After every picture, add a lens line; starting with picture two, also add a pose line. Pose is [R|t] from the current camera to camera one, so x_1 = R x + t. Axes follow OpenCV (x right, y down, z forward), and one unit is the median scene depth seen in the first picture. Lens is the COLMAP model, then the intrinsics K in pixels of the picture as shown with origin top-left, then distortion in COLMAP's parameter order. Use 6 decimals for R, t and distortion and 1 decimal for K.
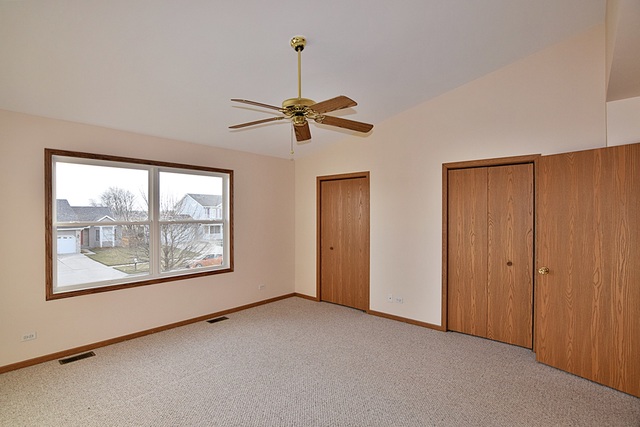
lens RADIAL K [[311.3, 0, 316.6], [0, 311.3, 214.9], [0, 0, 1]] dist [-0.018545, 0.001185]
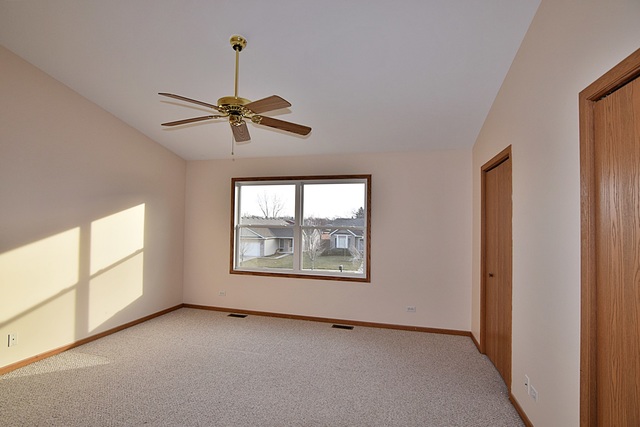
lens RADIAL K [[312.3, 0, 320.0], [0, 312.3, 213.5], [0, 0, 1]] dist [-0.056410, -0.000104]
pose [[0.455544, -0.025689, -0.889843, 0.643784], [-0.019297, 0.999064, -0.038721, 0.017857], [0.890004, 0.034811, 0.454621, 0.561814]]
